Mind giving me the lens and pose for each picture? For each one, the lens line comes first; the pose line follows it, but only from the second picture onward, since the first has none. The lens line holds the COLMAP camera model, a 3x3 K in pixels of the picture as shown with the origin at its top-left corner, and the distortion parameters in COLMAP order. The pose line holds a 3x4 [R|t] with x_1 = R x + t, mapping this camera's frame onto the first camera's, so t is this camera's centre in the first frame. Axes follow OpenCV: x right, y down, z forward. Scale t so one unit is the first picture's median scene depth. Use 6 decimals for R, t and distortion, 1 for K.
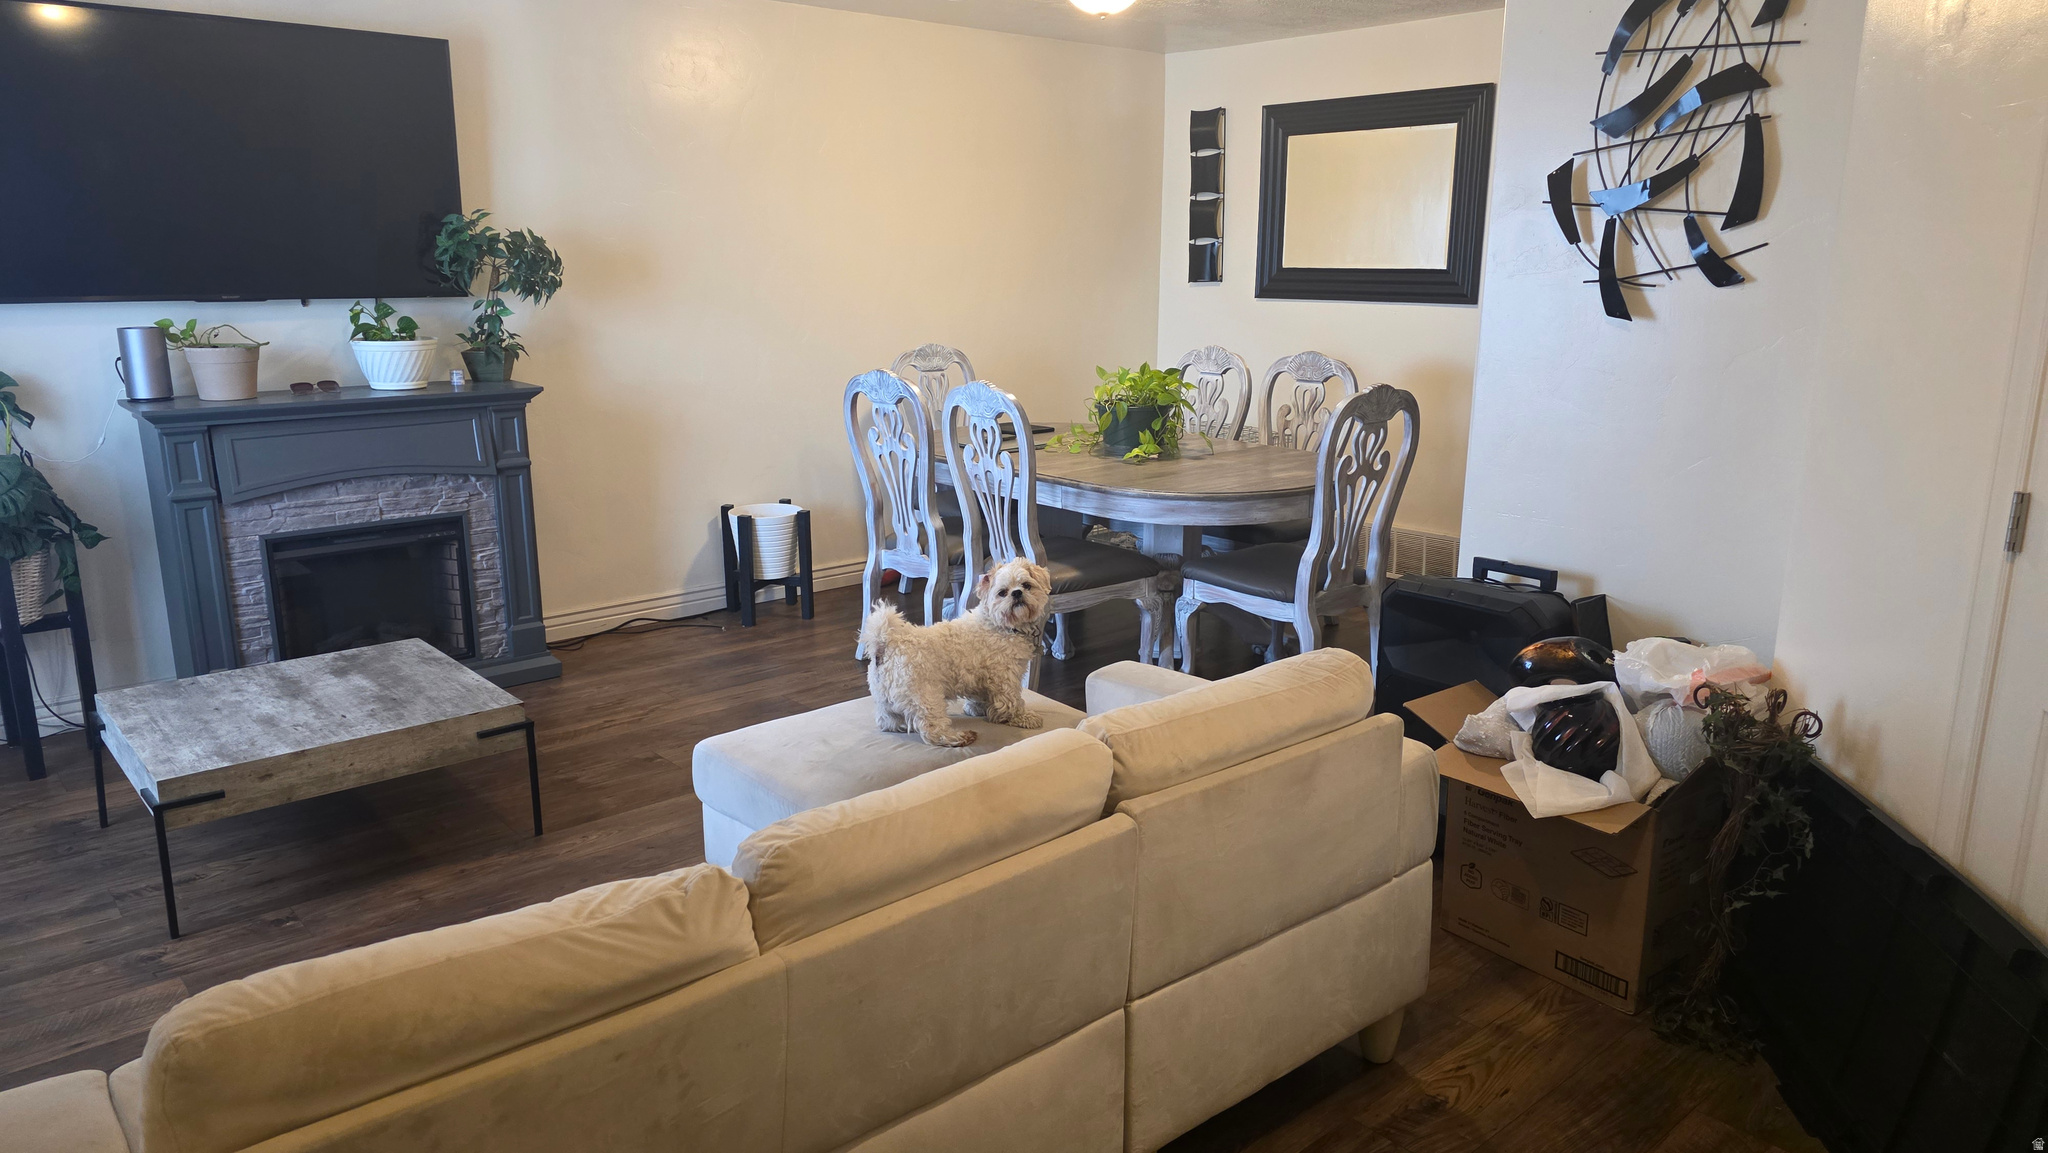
lens RADIAL K [[1377.1, 0, 1024.0], [0, 1377.1, 576.5], [0, 0, 1]] dist [0.067183, -0.000102]
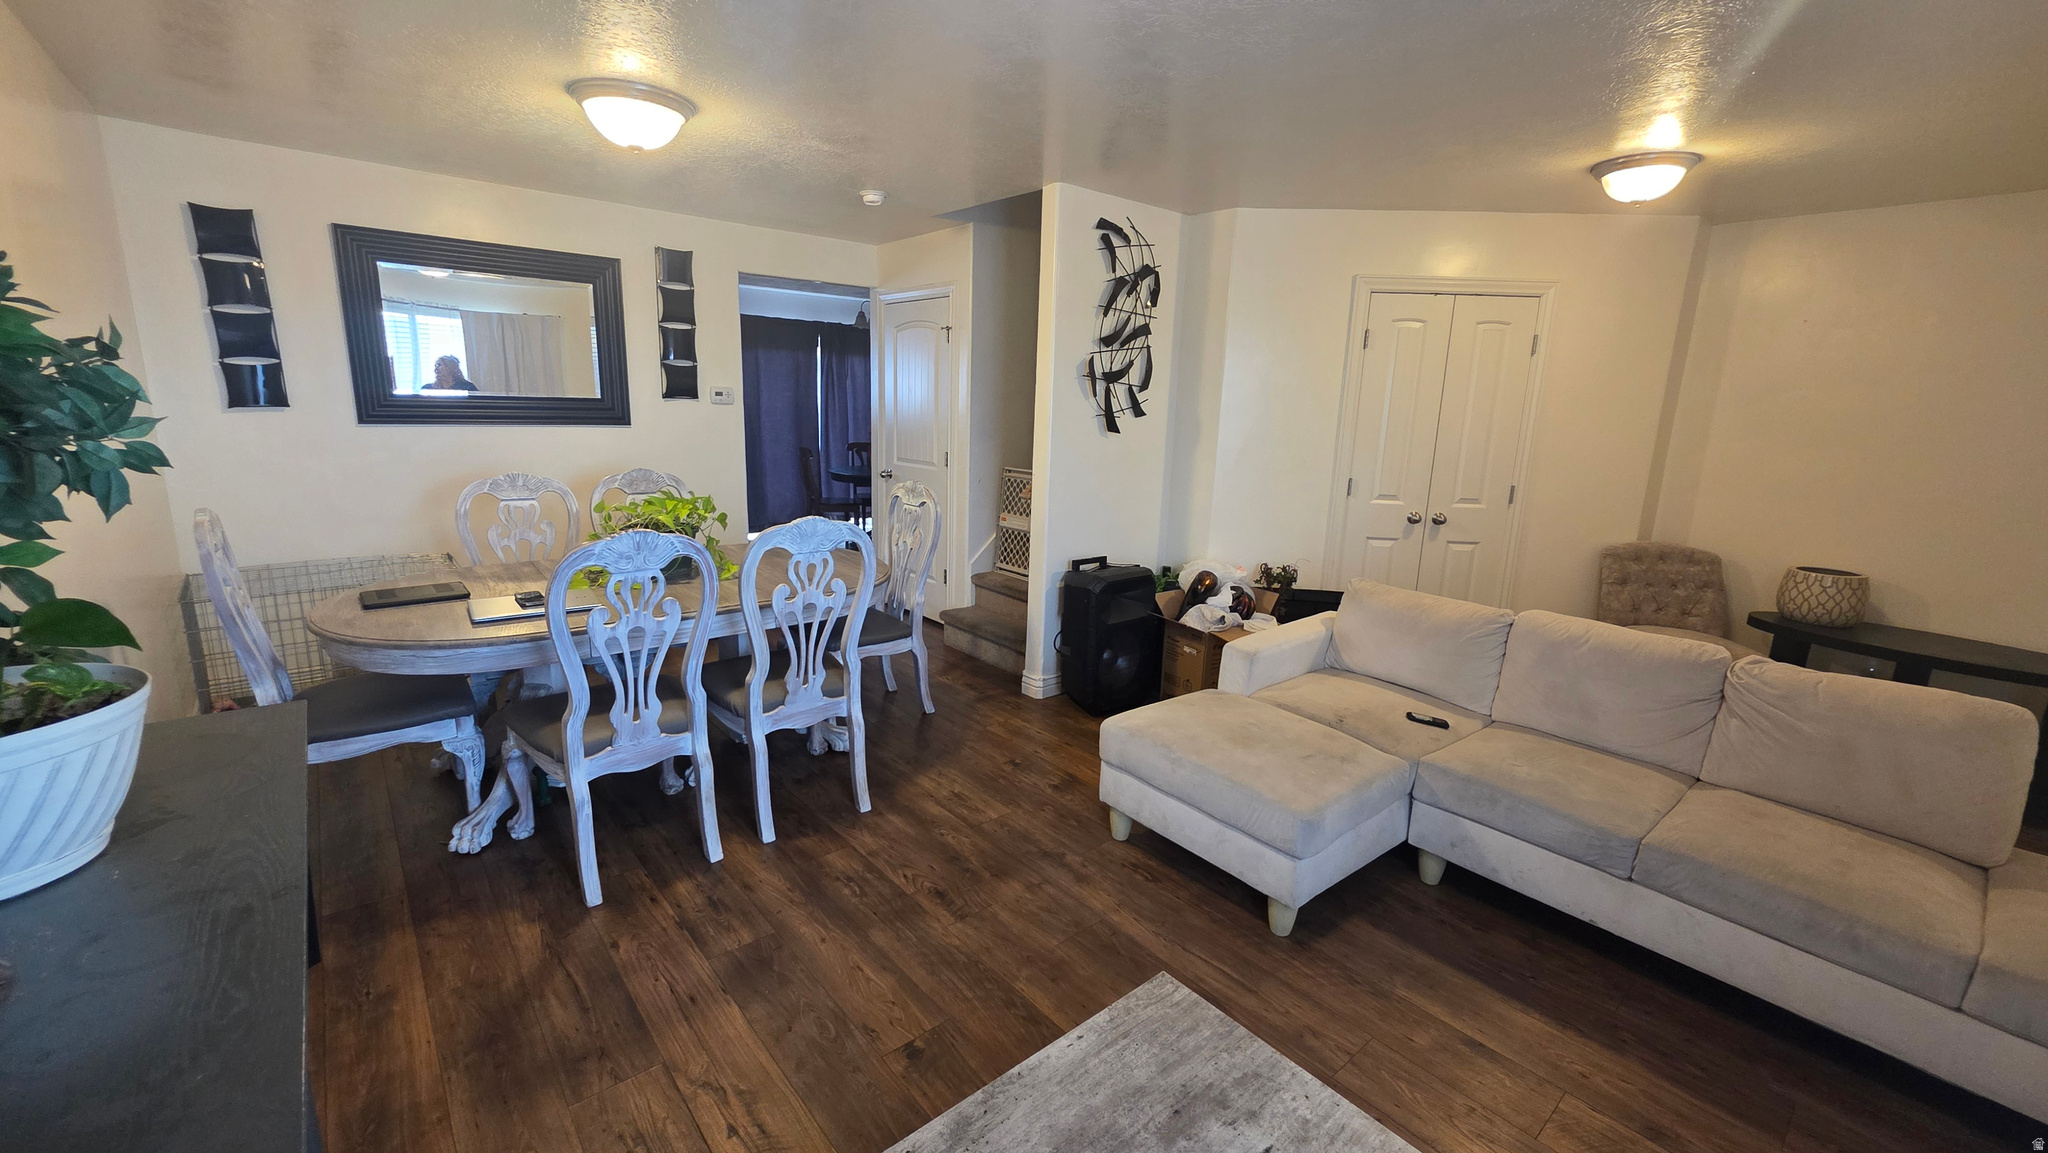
lens RADIAL K [[828.5, 0, 1024.0], [0, 828.5, 576.5], [0, 0, 1]] dist [0.000892, 0.000135]
pose [[0.001516, -0.215509, 0.976501, -0.807432], [0.198762, 0.957083, 0.210915, -0.252566], [-0.980047, 0.193771, 0.044286, 1.055780]]
